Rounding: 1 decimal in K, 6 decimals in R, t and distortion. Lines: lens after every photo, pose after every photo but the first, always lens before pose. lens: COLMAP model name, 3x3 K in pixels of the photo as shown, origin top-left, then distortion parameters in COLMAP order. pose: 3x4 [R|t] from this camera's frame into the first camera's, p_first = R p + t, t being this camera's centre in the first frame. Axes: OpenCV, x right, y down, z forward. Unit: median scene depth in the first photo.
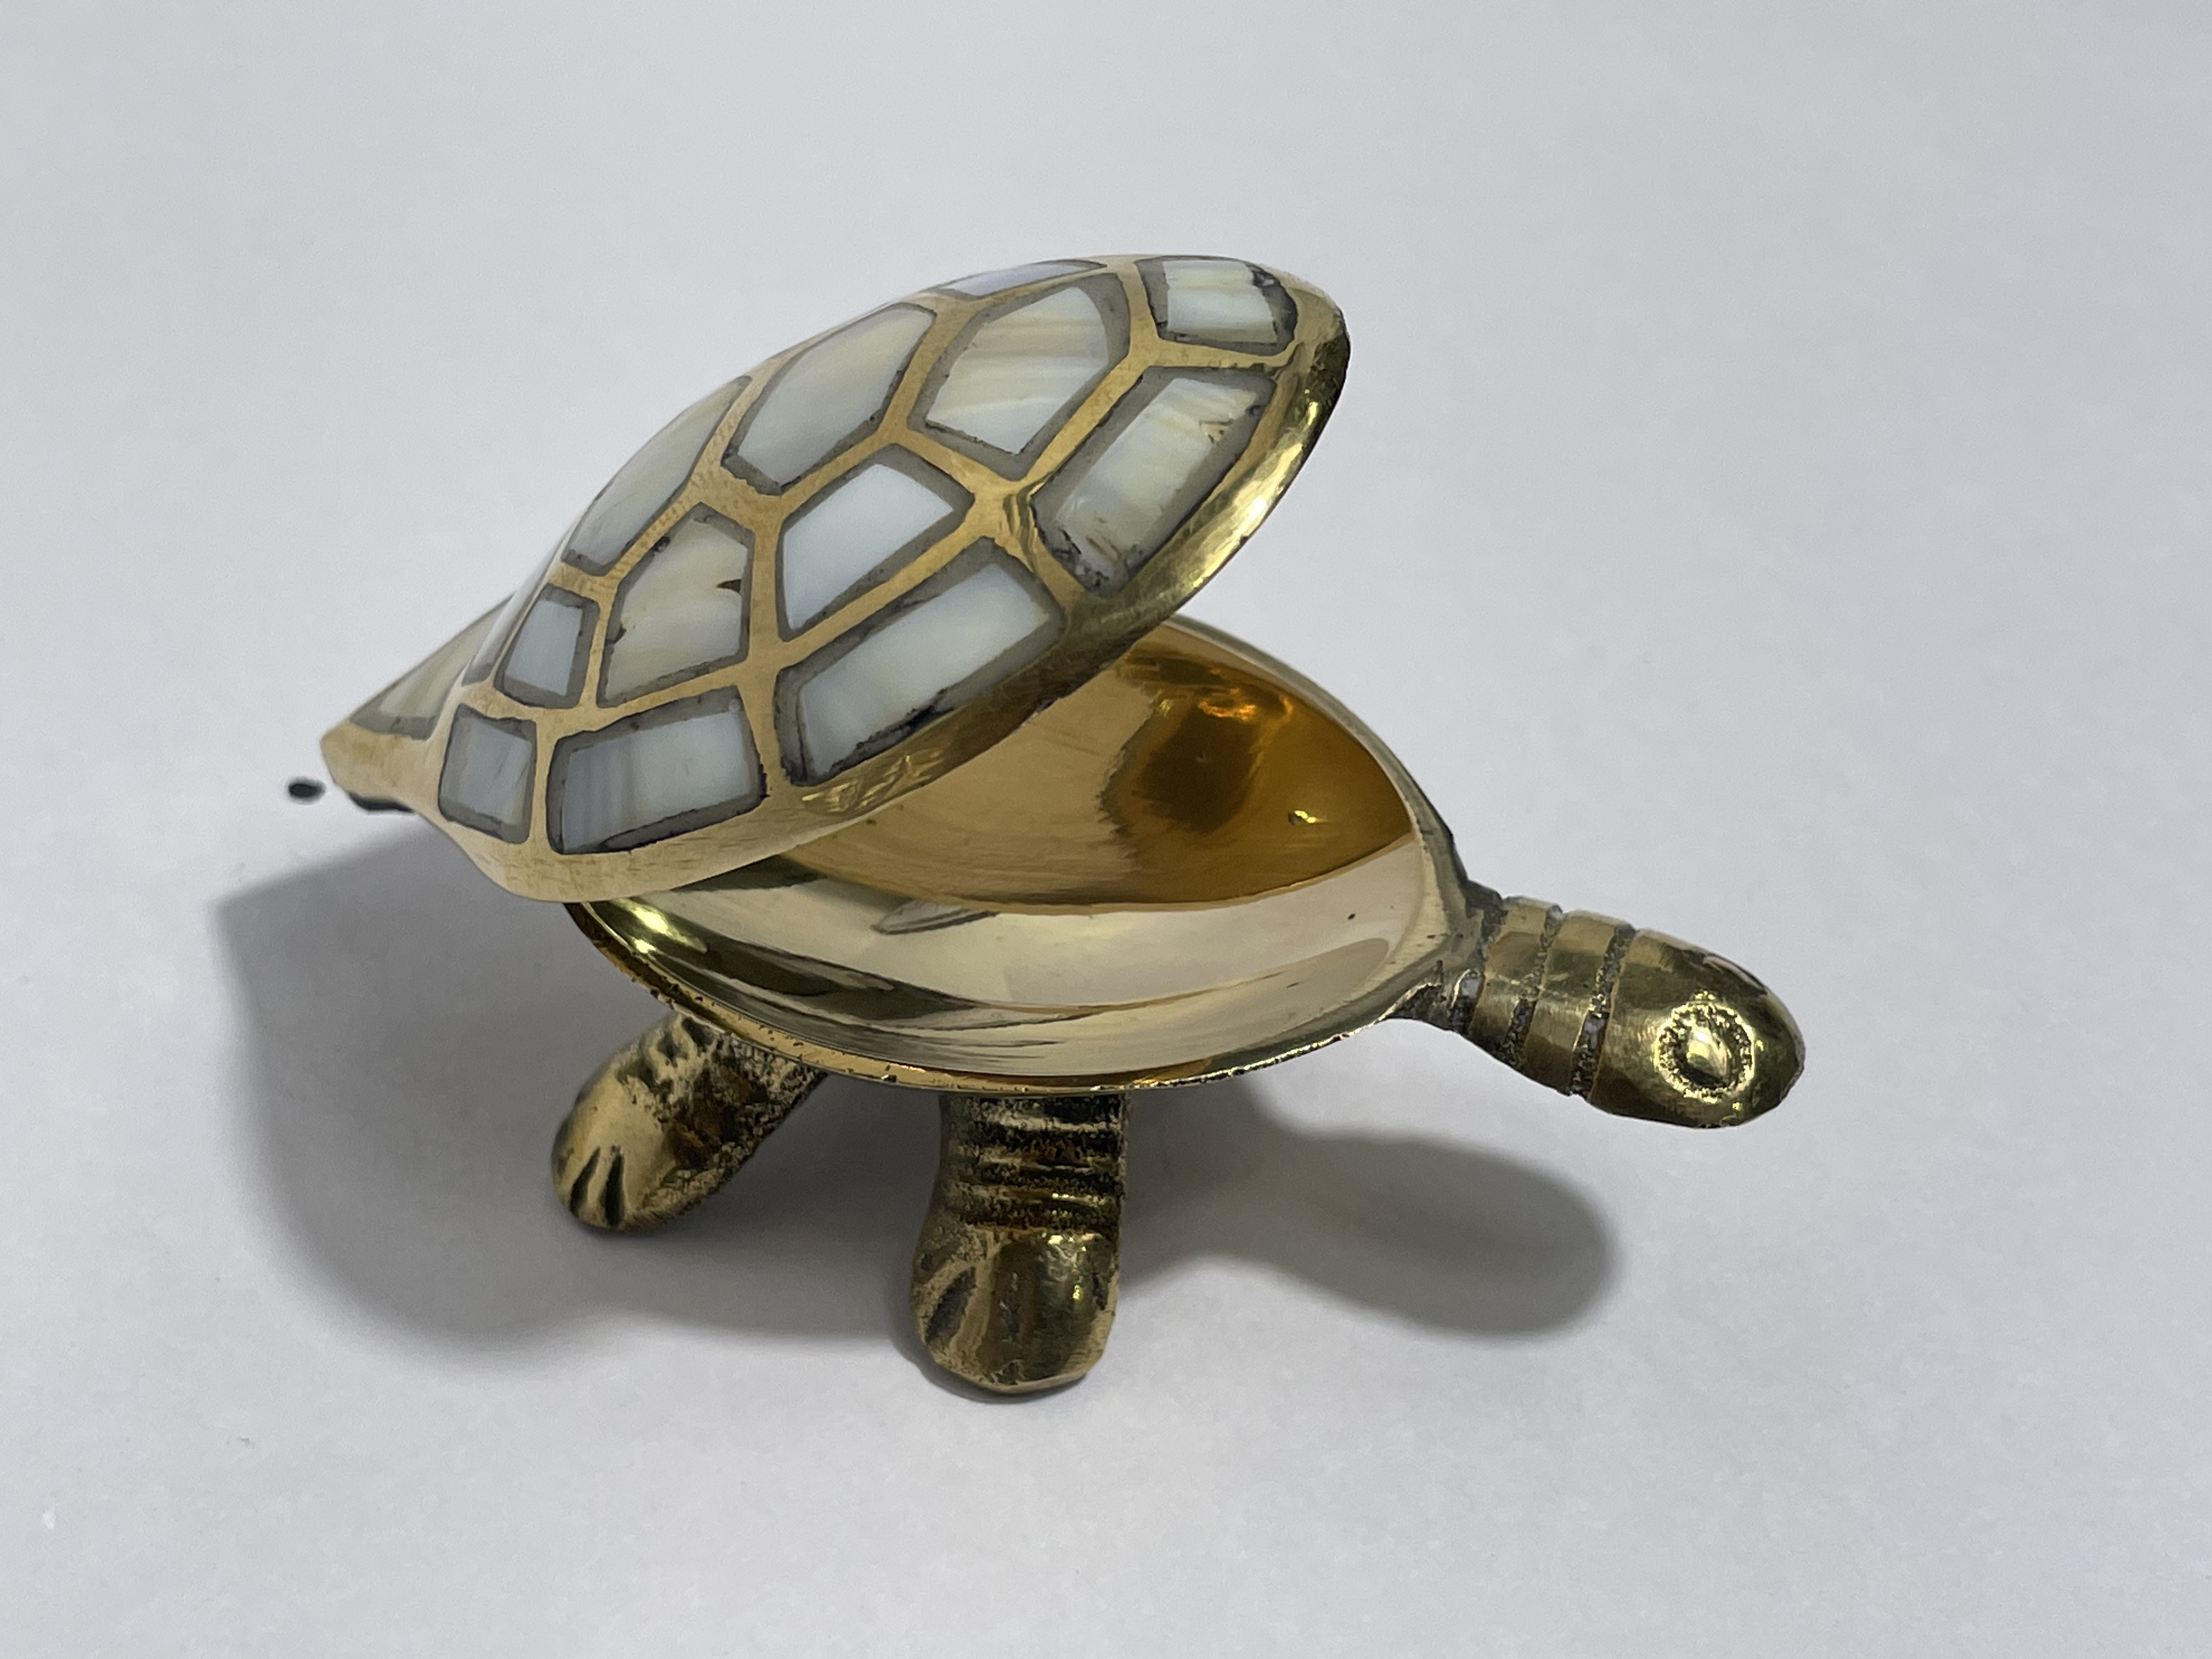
lens RADIAL K [[3329.2, 0, 1109.1], [0, 3329.2, 829.5], [0, 0, 1]] dist [0.034419, 0.000000]
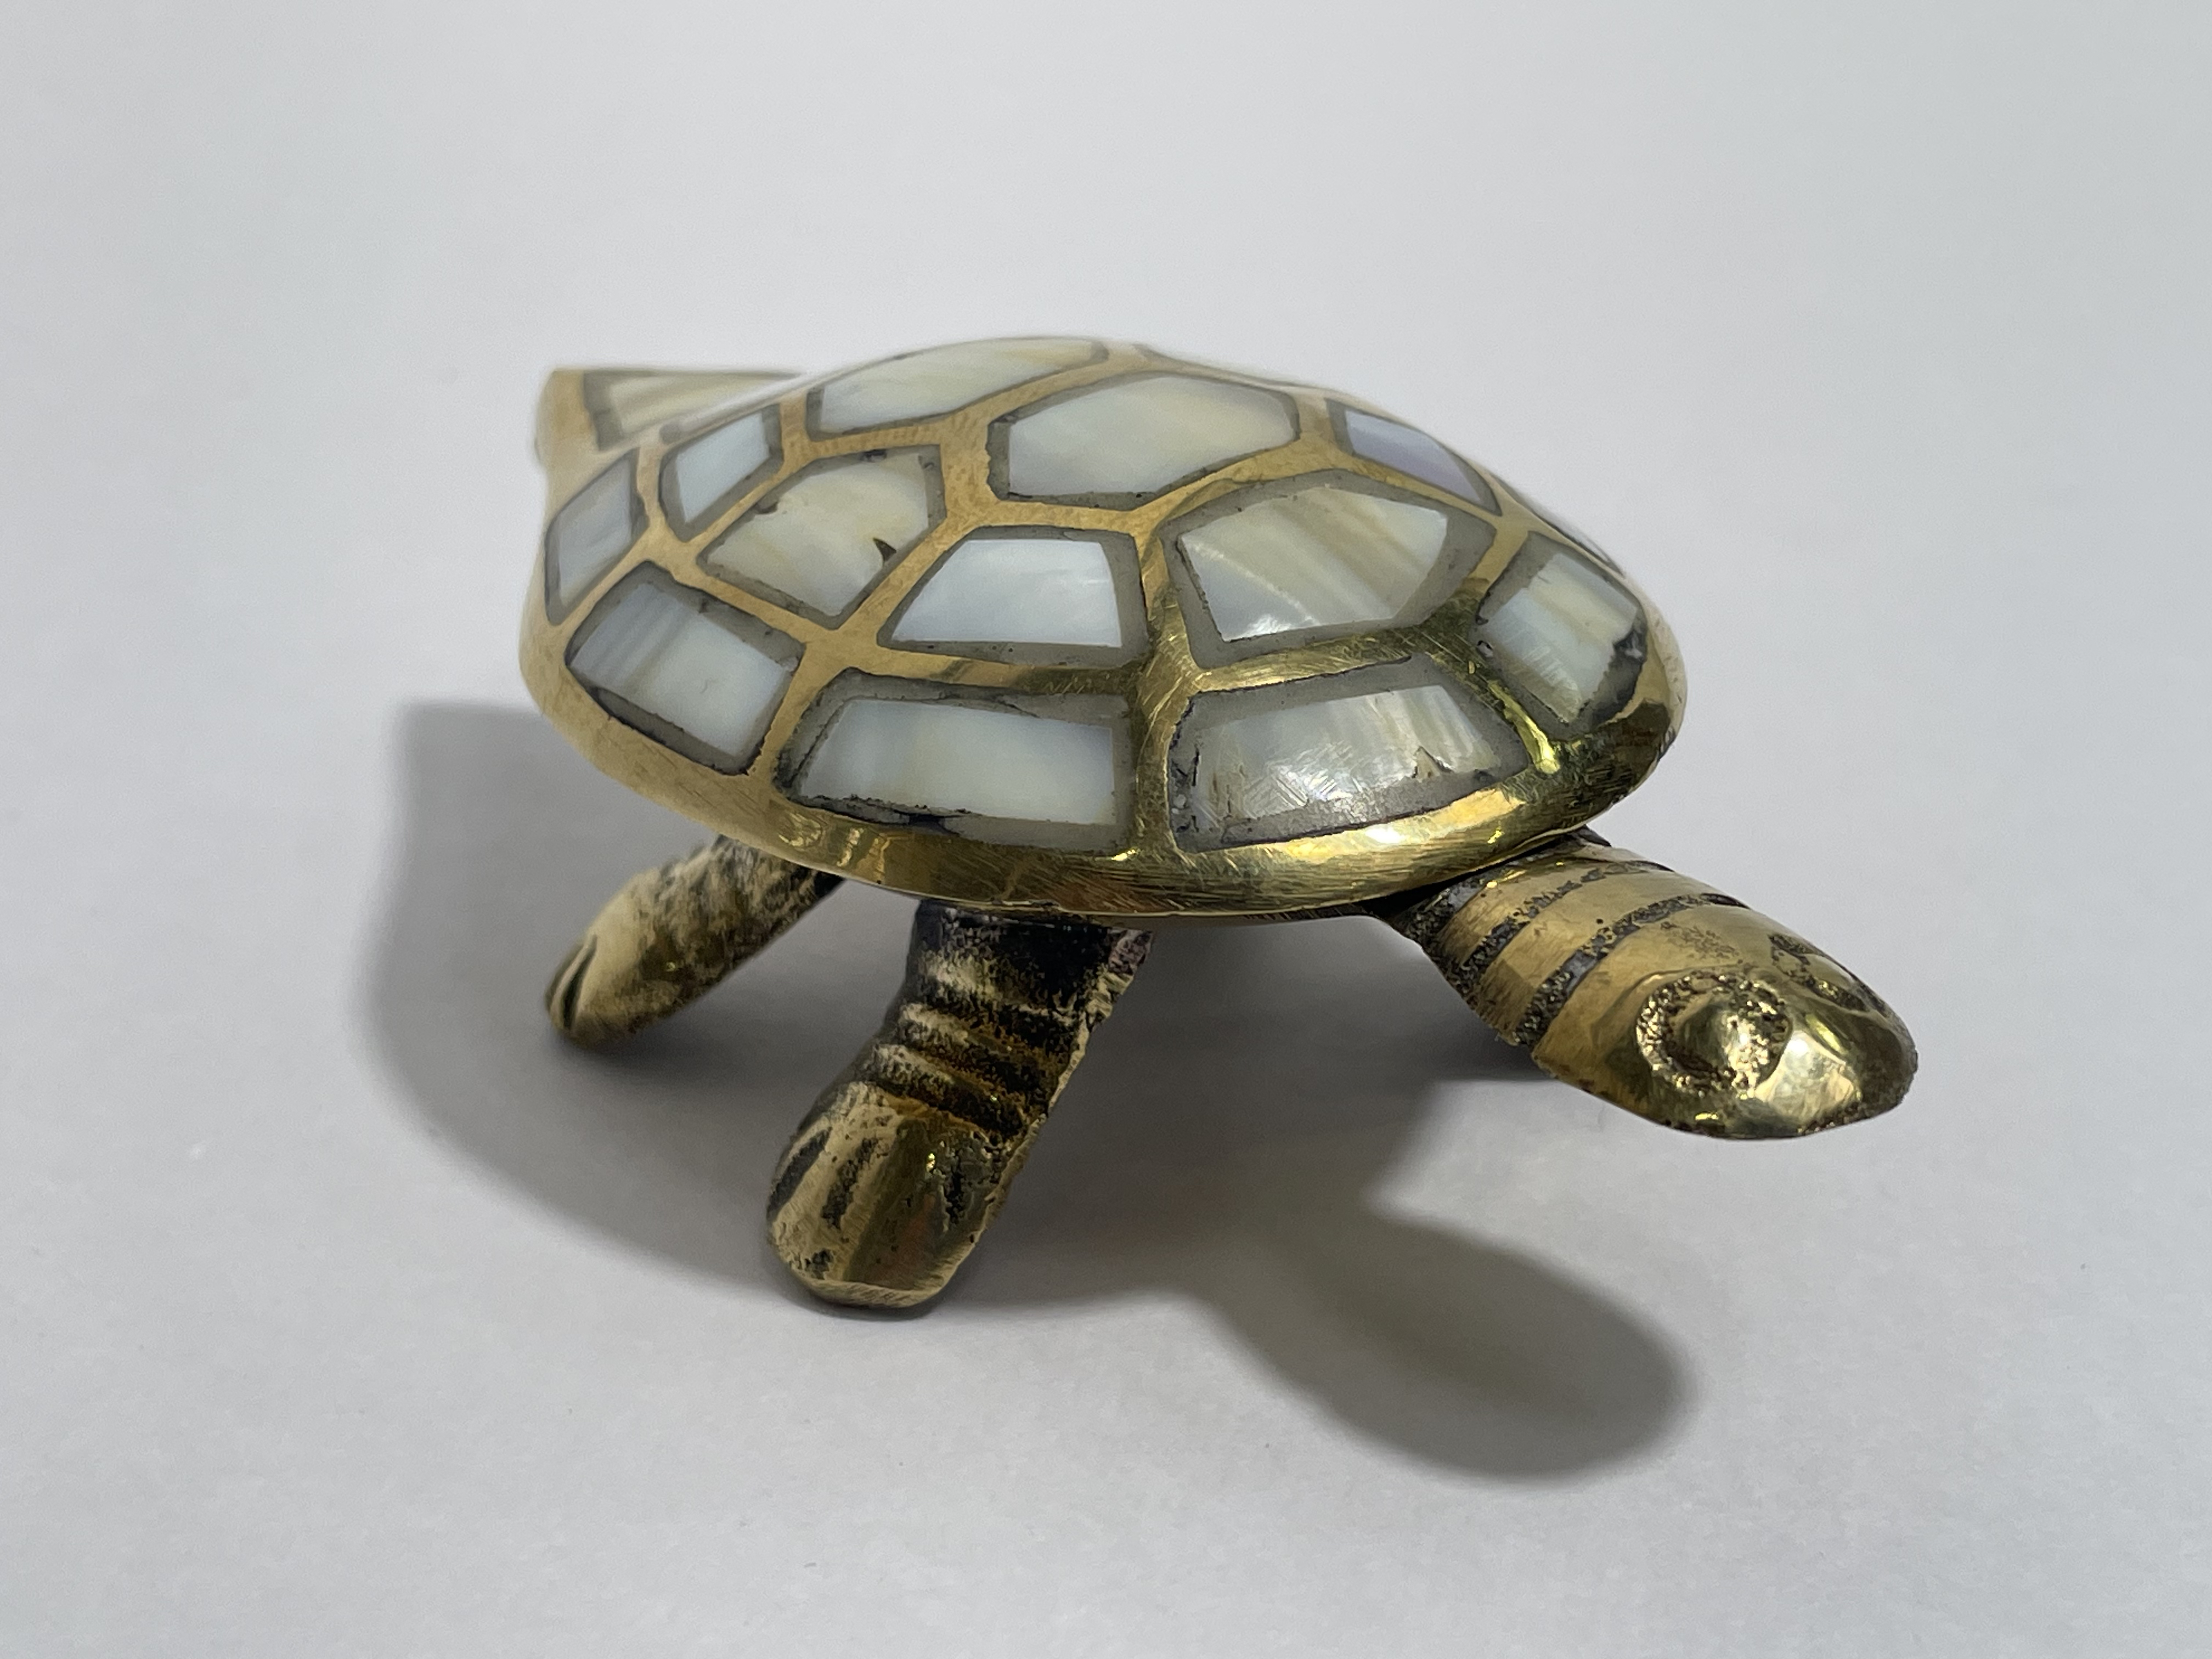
lens RADIAL K [[3329.2, 0, 1103.5], [0, 3329.2, 827.4], [0, 0, 1]] dist [0.034419, 0.000000]
pose [[0.768548, 0.628673, -0.118758, 0.075309], [-0.621082, 0.777669, 0.097410, -0.134363], [0.153593, -0.001106, 0.988134, 0.162382]]
